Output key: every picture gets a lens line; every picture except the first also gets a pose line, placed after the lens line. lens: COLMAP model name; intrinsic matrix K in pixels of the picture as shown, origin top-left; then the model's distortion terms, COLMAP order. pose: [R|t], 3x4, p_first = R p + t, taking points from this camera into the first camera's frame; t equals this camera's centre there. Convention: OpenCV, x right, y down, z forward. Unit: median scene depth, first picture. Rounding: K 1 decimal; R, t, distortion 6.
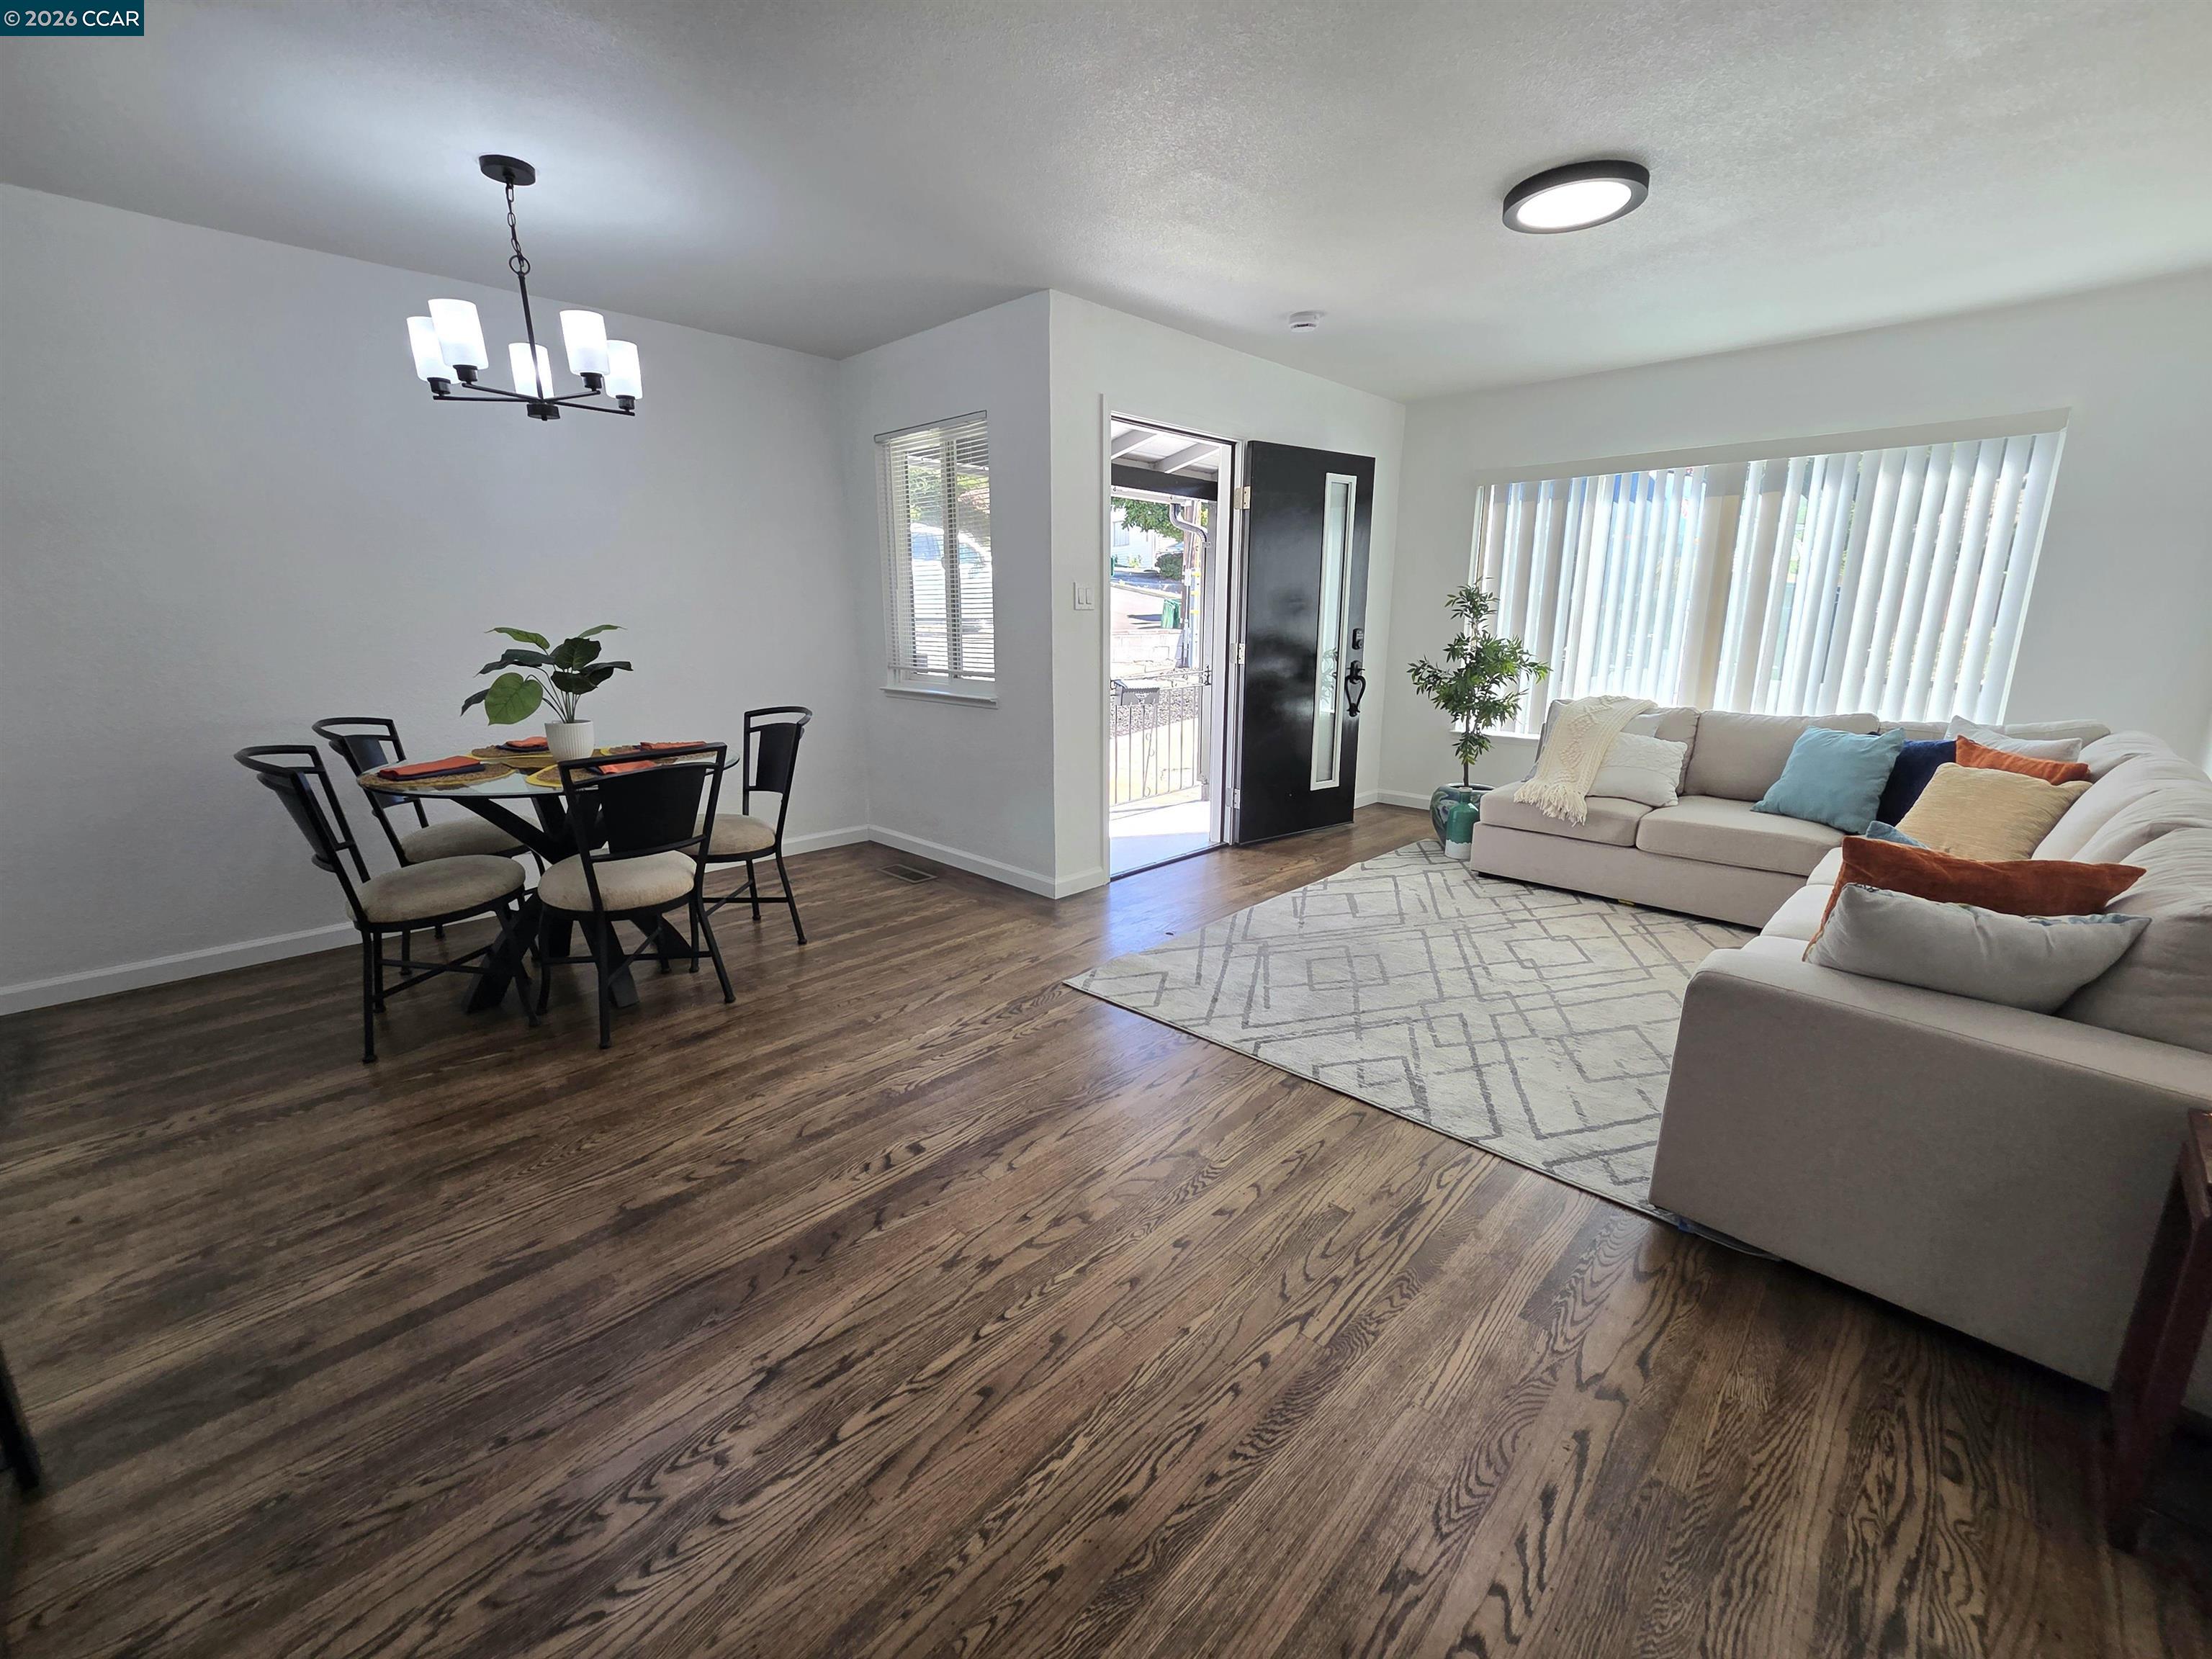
lens RADIAL K [[910.7, 0, 1106.0], [0, 910.7, 829.5], [0, 0, 1]] dist [-0.003112, -0.000443]
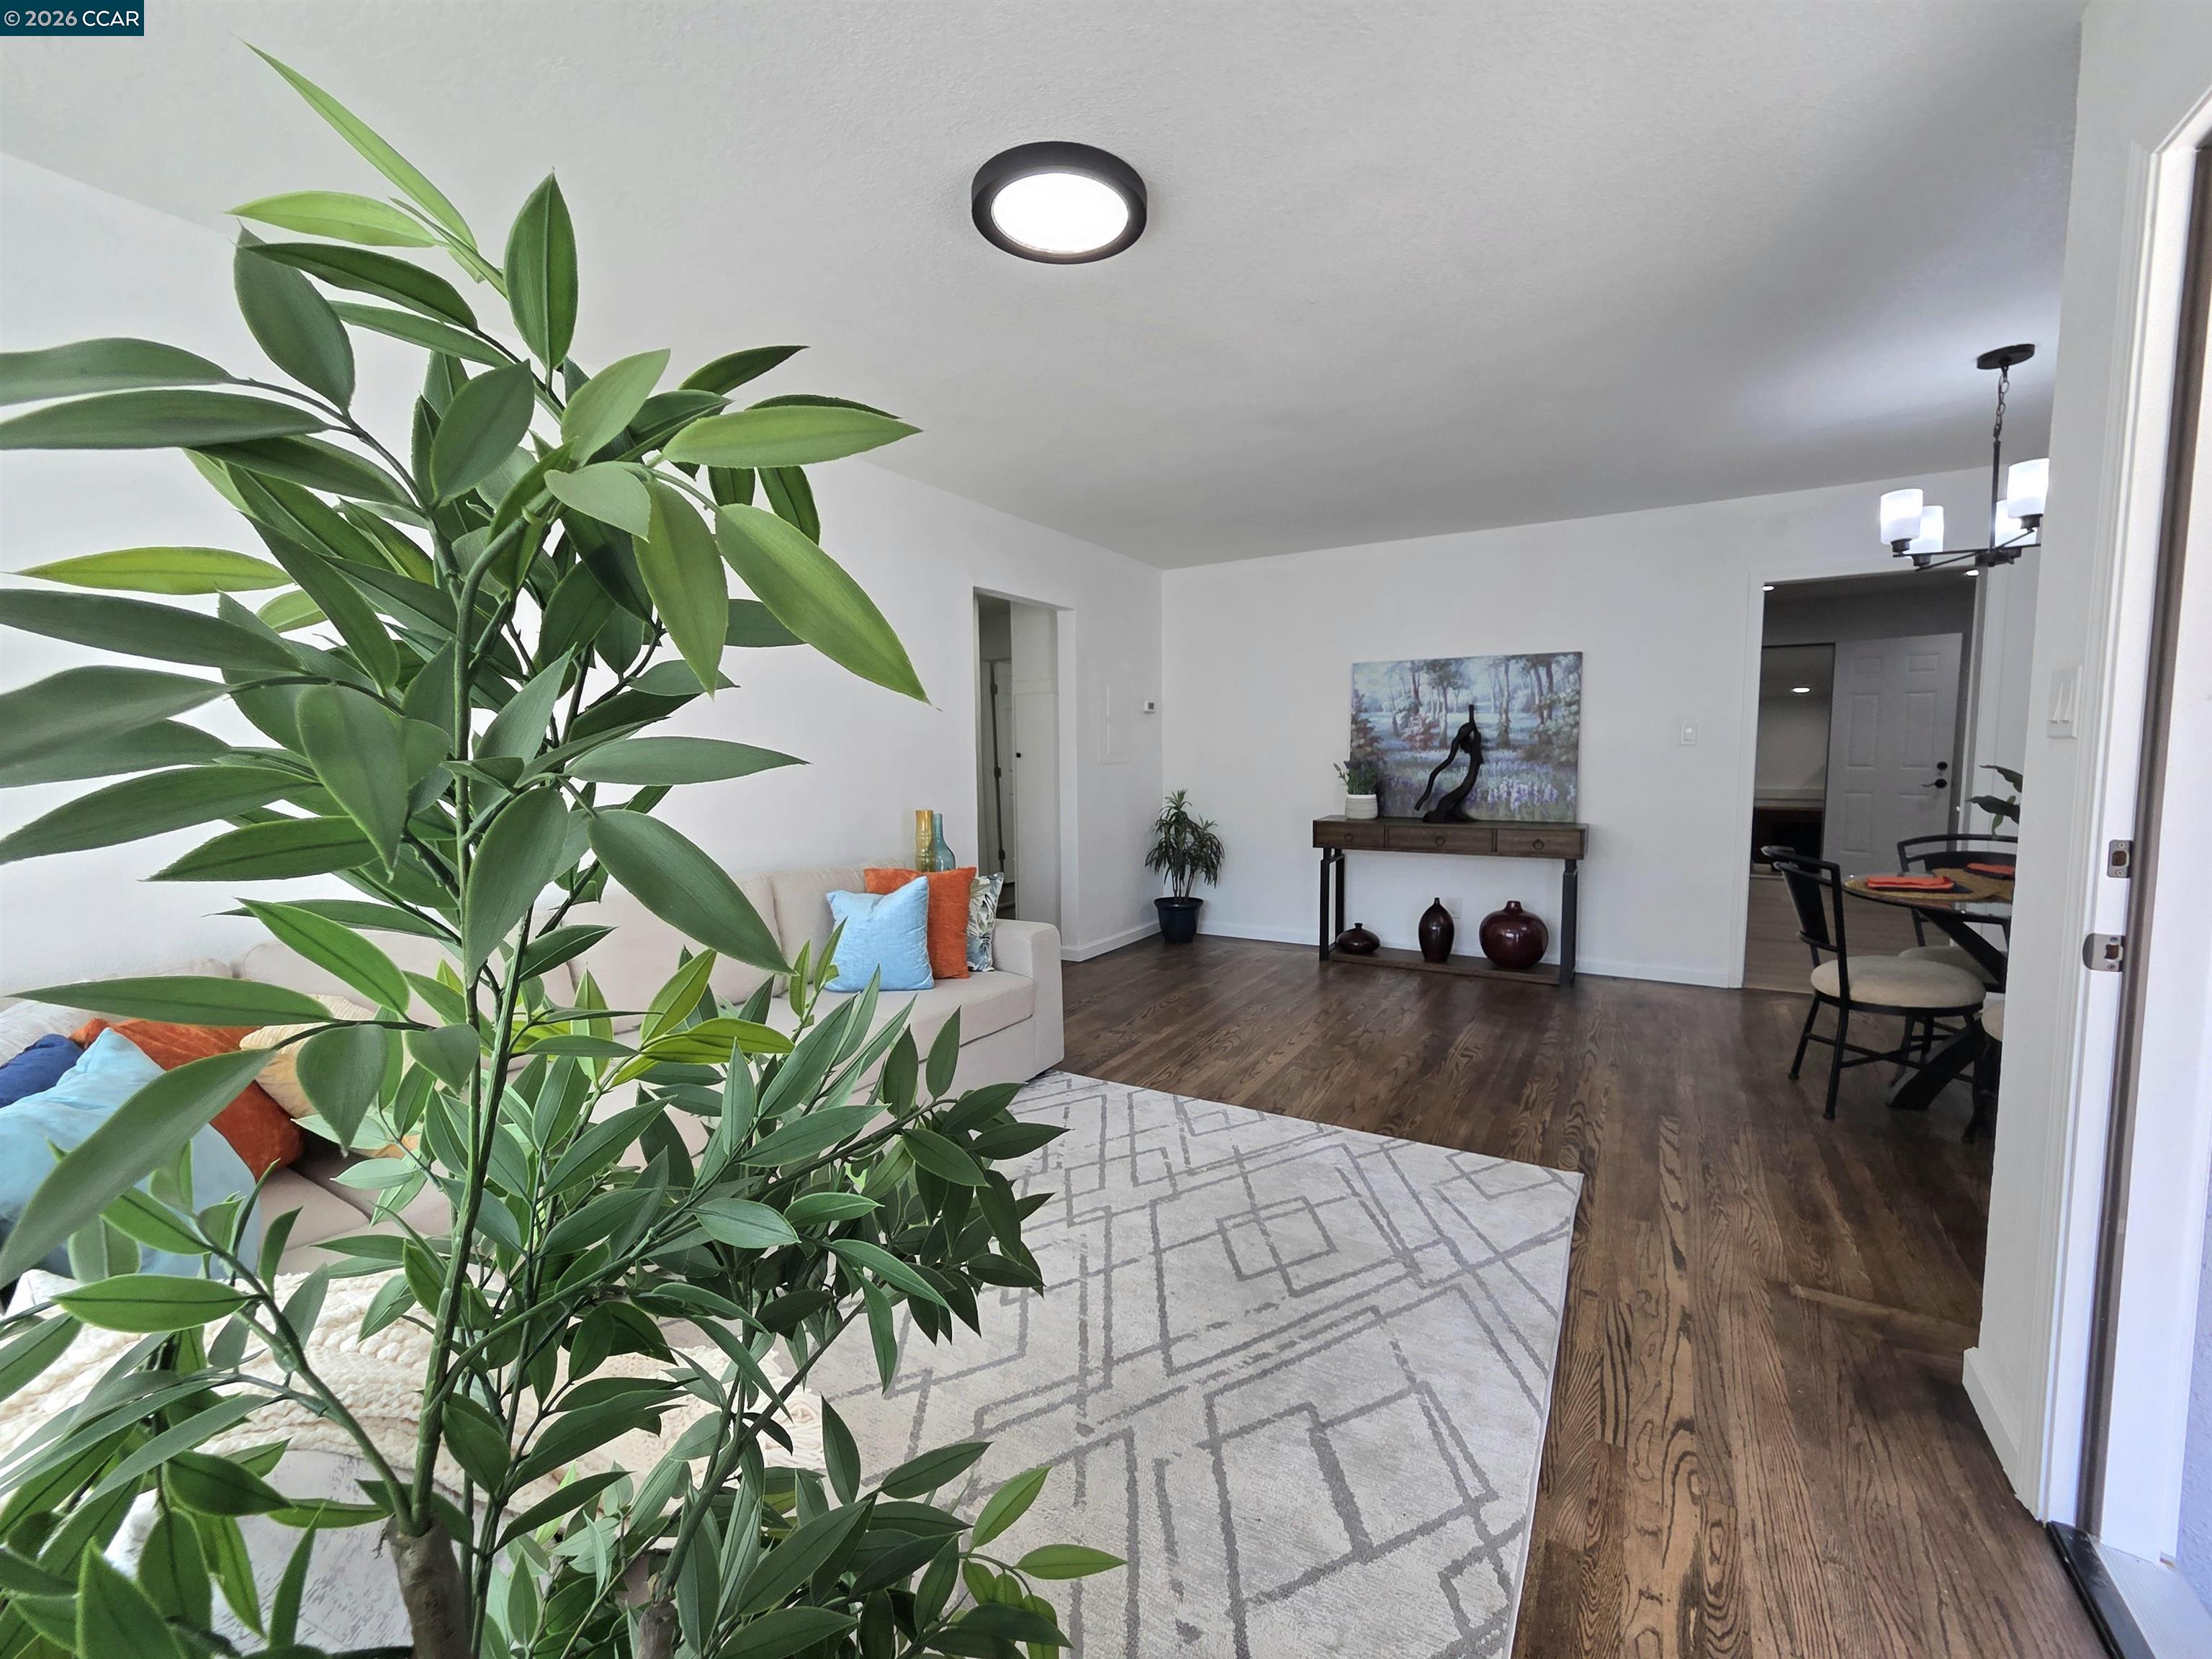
lens RADIAL K [[918.6, 0, 1106.0], [0, 918.6, 829.5], [0, 0, 1]] dist [0.000176, -0.002689]
pose [[-0.972271, 0.030021, -0.231923, 0.826520], [-0.046271, 0.947425, 0.316616, -0.556030], [0.229235, 0.318568, -0.919764, 2.296180]]
